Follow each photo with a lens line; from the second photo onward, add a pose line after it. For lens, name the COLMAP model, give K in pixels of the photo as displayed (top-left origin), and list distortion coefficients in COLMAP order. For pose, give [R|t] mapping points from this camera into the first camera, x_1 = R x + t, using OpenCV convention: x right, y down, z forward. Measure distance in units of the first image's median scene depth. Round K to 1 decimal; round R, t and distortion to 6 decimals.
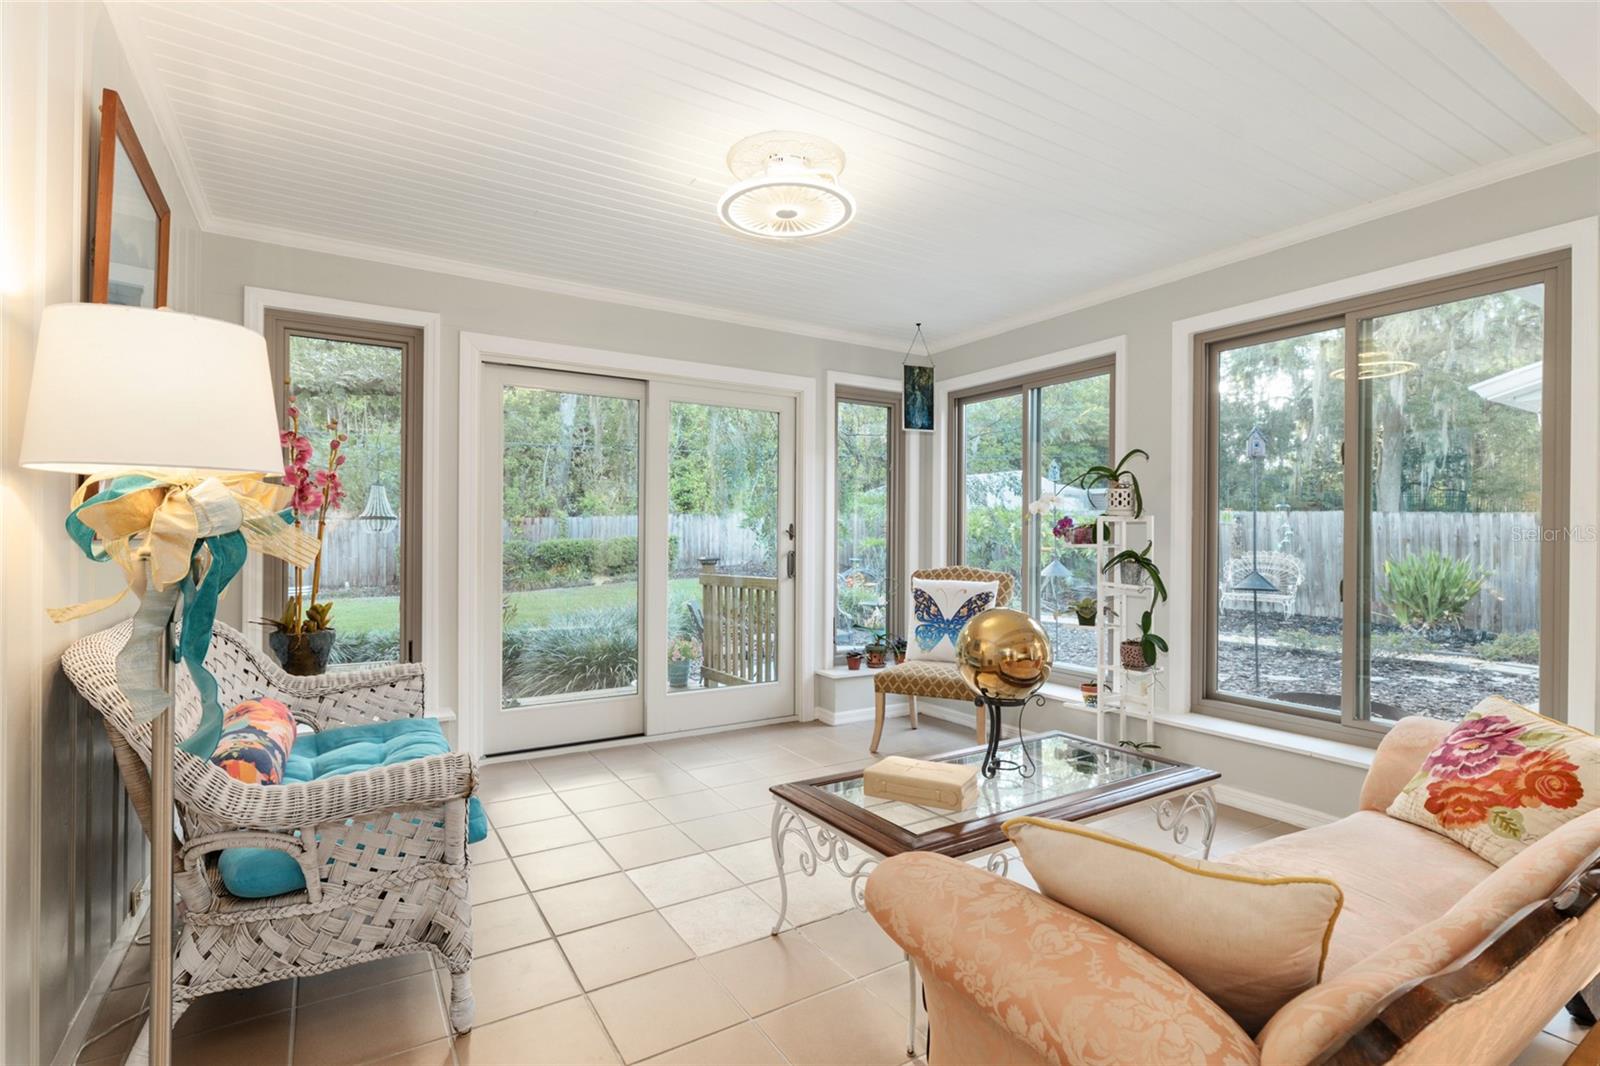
lens RADIAL K [[766.9, 0, 800.8], [0, 766.9, 531.0], [0, 0, 1]] dist [-0.000050, -0.000004]
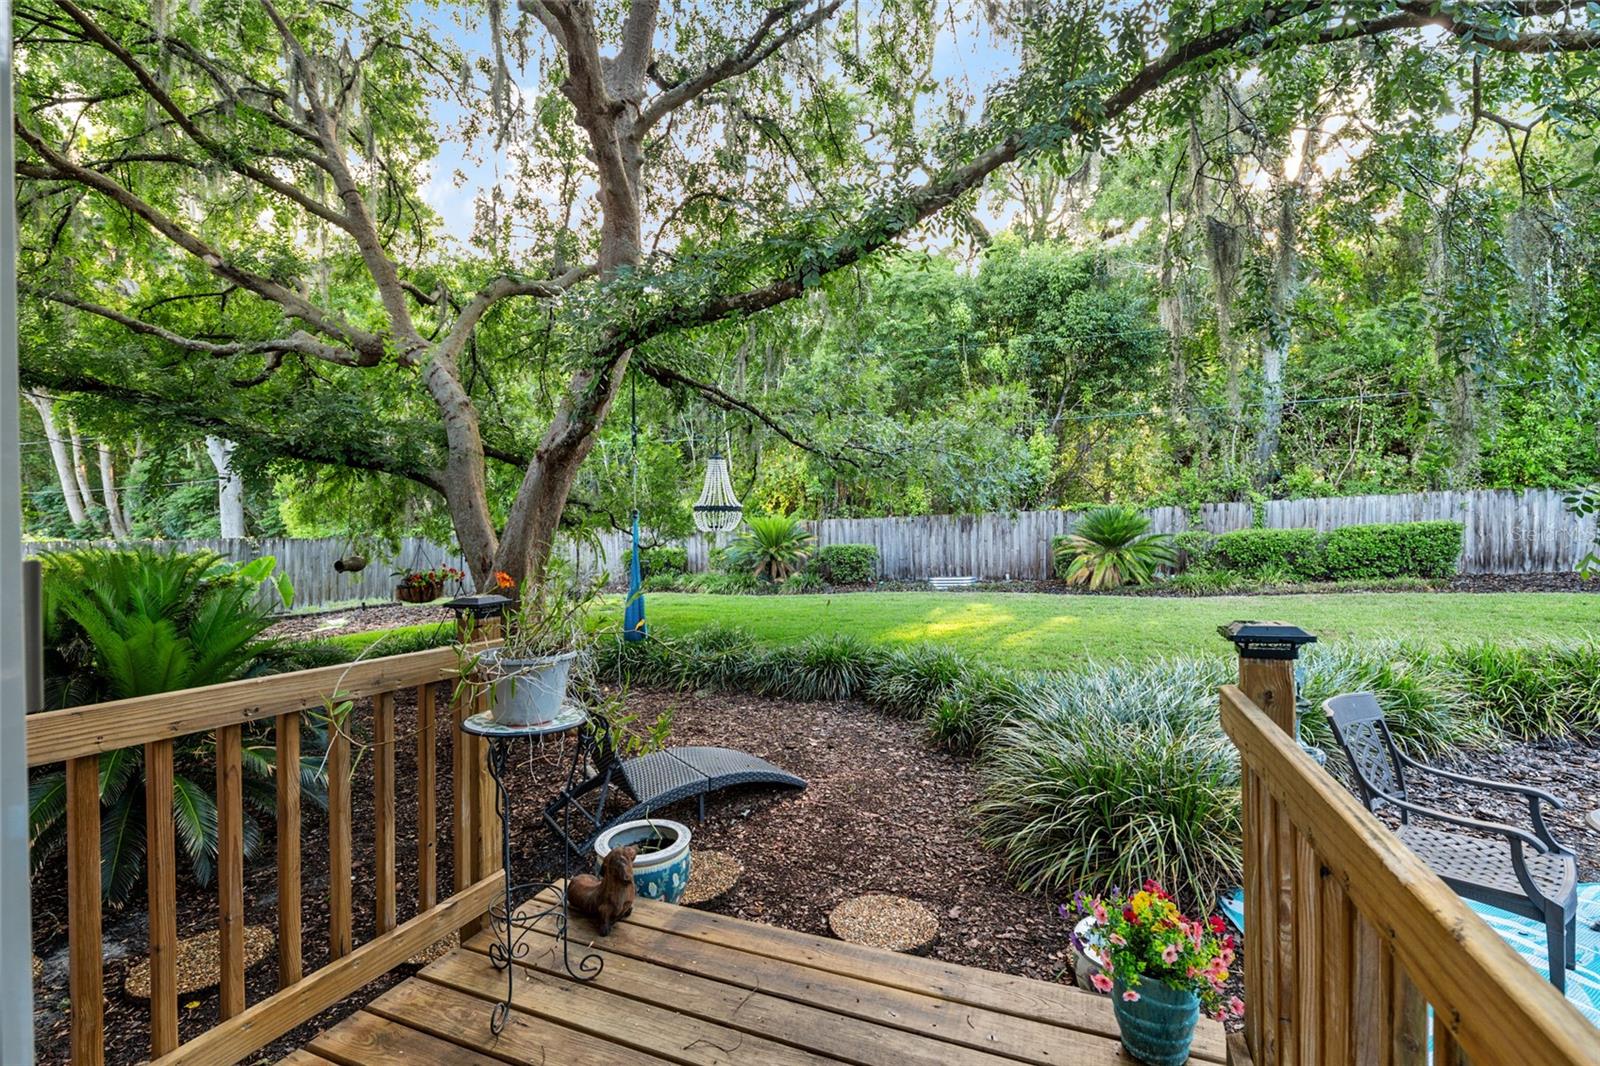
lens RADIAL K [[699.0, 0, 806.8], [0, 699.0, 527.8], [0, 0, 1]] dist [-0.001637, -0.000254]
pose [[0.583776, -0.007245, -0.811883, -0.006068], [0.015986, 0.999869, 0.002572, -0.000305], [0.811758, -0.014481, 0.583815, 0.225981]]
